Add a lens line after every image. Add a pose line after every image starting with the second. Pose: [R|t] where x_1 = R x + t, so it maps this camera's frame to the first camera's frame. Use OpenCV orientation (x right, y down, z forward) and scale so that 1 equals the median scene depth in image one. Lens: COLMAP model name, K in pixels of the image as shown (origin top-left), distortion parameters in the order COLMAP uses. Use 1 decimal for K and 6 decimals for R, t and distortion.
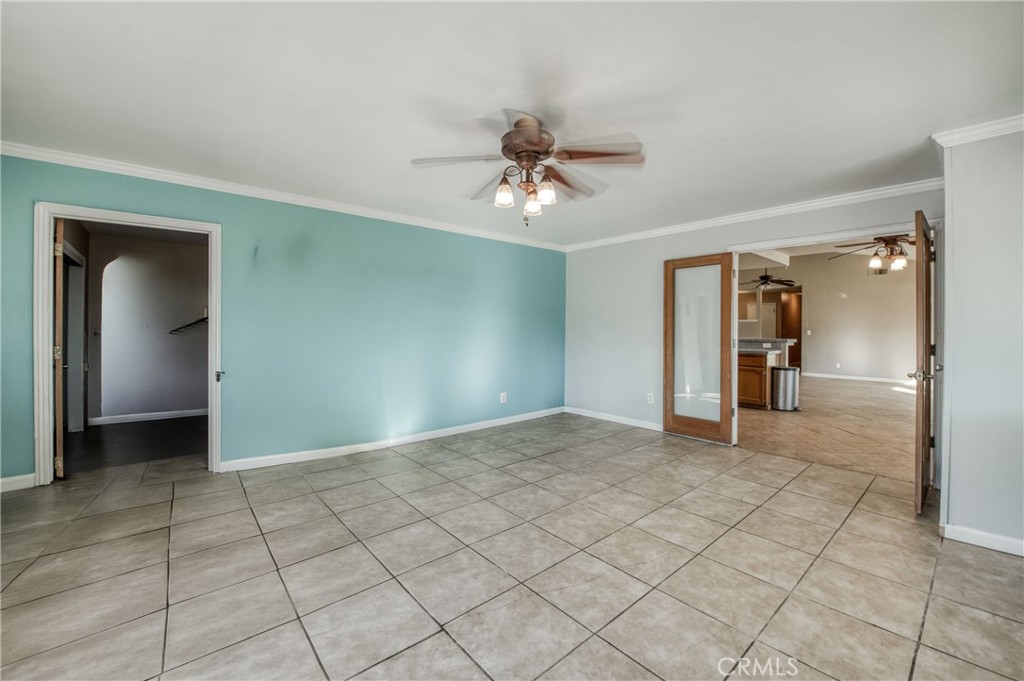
lens RADIAL K [[422.7, 0, 517.1], [0, 422.7, 331.2], [0, 0, 1]] dist [-0.008781, -0.005636]
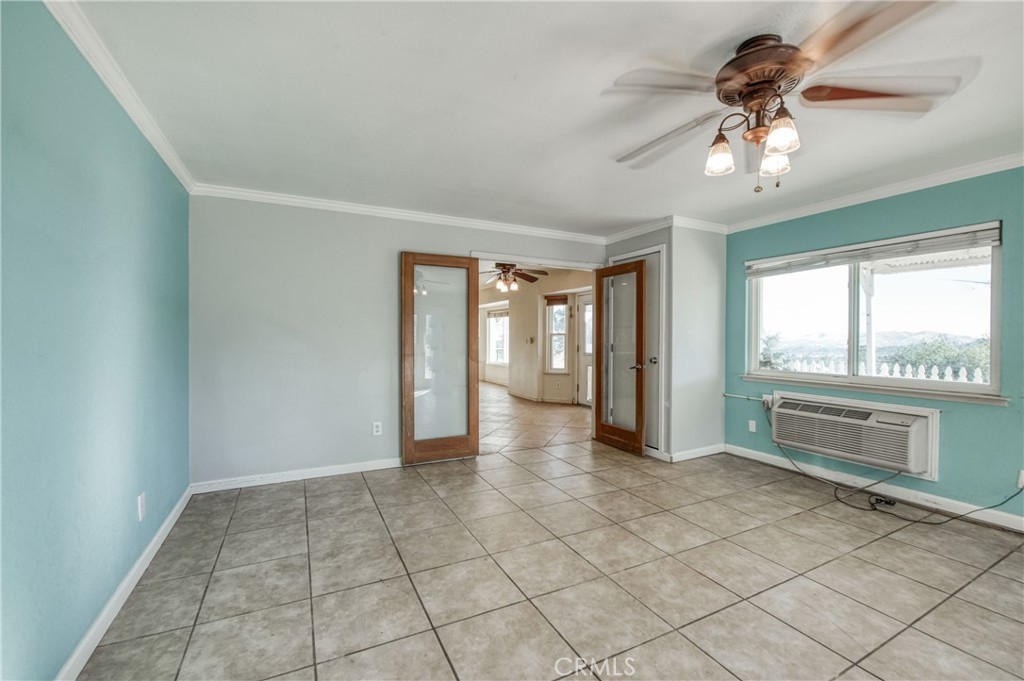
lens RADIAL K [[422.7, 0, 517.1], [0, 422.7, 331.2], [0, 0, 1]] dist [-0.008781, -0.005636]
pose [[0.240745, 0.008434, 0.970552, -0.658099], [0.007777, 0.999913, -0.010619, -0.009882], [-0.970557, 0.010104, 0.240659, 1.052084]]
